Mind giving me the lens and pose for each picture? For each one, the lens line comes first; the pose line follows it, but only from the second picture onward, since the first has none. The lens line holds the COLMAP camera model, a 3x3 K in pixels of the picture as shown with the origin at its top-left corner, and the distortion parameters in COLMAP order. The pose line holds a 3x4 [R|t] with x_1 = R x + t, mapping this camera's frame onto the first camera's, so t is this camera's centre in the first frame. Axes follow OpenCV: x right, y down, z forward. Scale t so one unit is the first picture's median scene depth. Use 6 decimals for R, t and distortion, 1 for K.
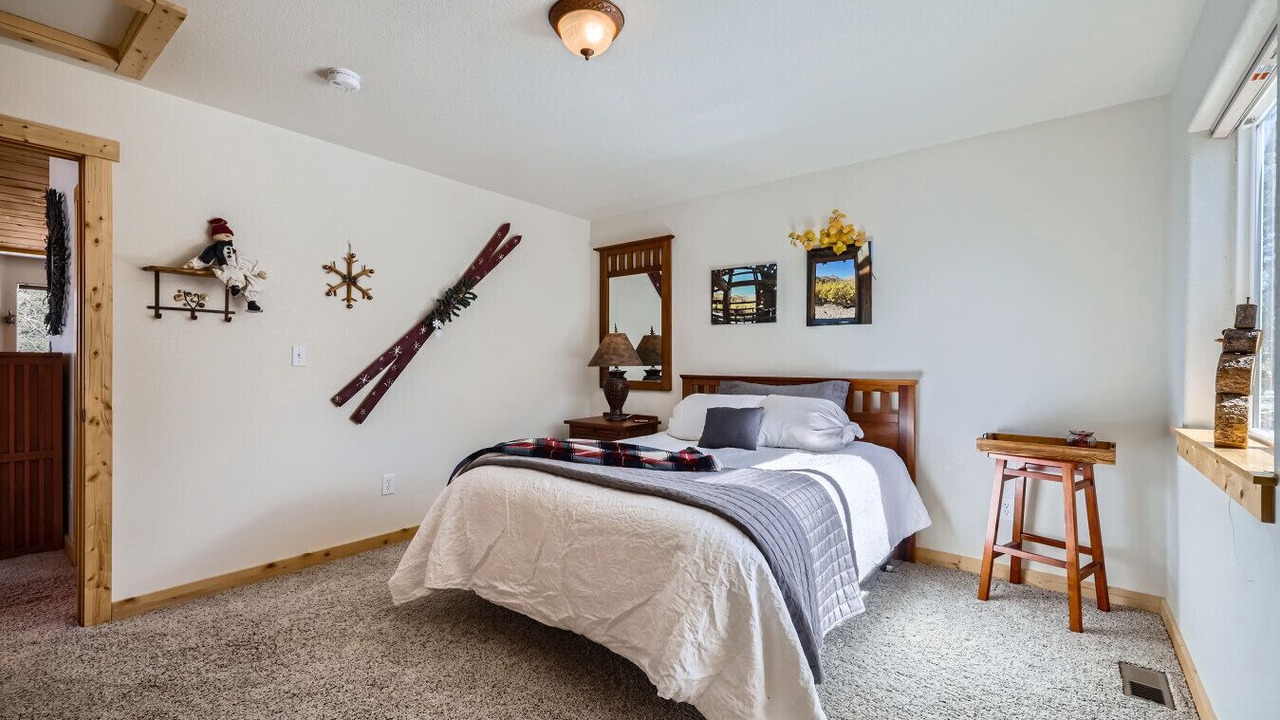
lens RADIAL K [[541.6, 0, 637.9], [0, 541.6, 365.4], [0, 0, 1]] dist [-0.001867, -0.000630]
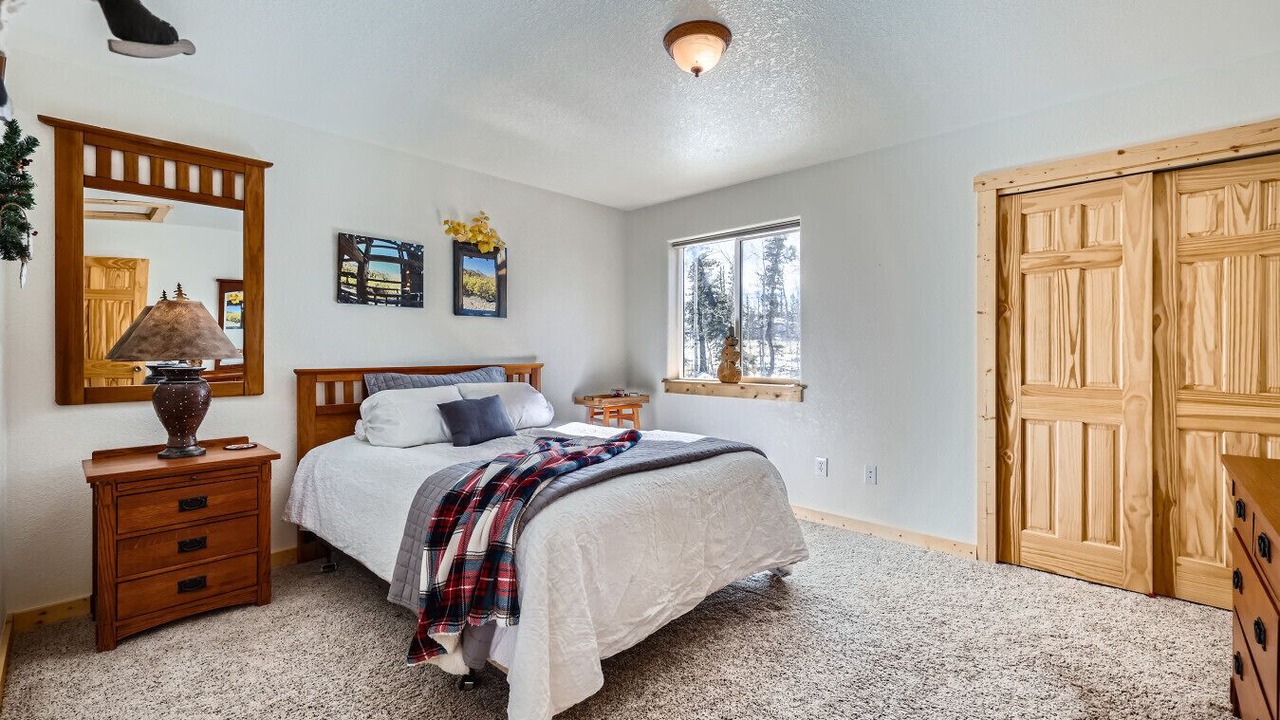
lens RADIAL K [[541.6, 0, 638.0], [0, 541.6, 350.9], [0, 0, 1]] dist [-0.001867, -0.000630]
pose [[0.087387, -0.004110, 0.996166, -0.629723], [0.008225, 0.999960, 0.003404, -0.005777], [-0.996140, 0.007896, 0.087417, 0.534308]]
